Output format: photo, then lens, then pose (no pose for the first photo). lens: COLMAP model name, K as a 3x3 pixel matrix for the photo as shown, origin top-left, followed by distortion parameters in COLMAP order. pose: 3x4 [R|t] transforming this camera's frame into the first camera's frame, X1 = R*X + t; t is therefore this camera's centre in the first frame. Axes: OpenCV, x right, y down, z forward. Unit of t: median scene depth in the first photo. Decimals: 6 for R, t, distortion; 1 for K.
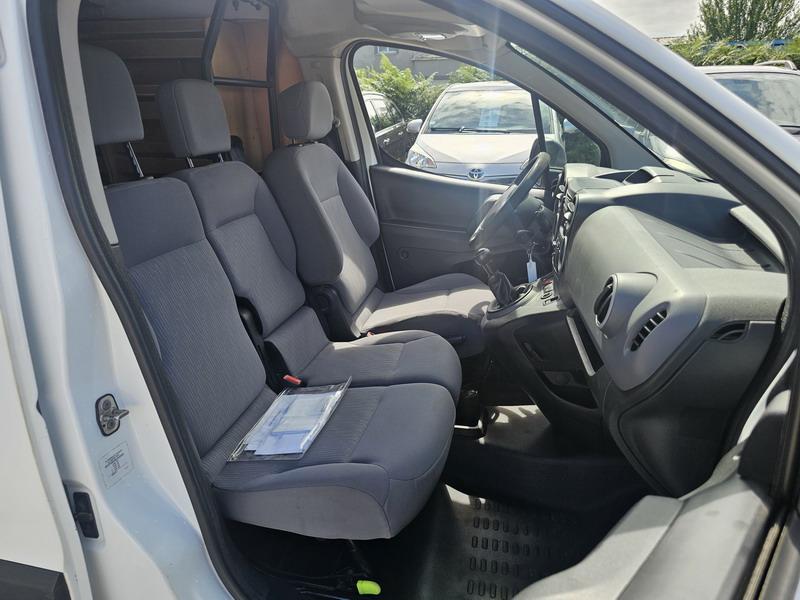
lens RADIAL K [[556.8, 0, 397.8], [0, 556.8, 267.3], [0, 0, 1]] dist [0.036056, -0.002232]
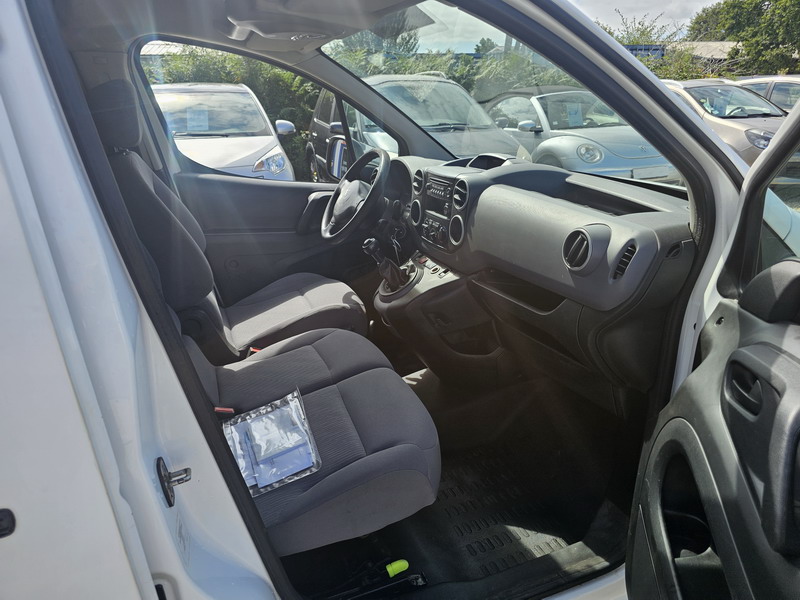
lens RADIAL K [[565.4, 0, 402.9], [0, 565.4, 269.9], [0, 0, 1]] dist [0.065477, -0.061975]
pose [[0.814649, -0.167508, 0.555237, -0.437288], [0.171256, 0.984169, 0.045642, -0.014519], [-0.554092, 0.057906, 0.830439, 0.067671]]
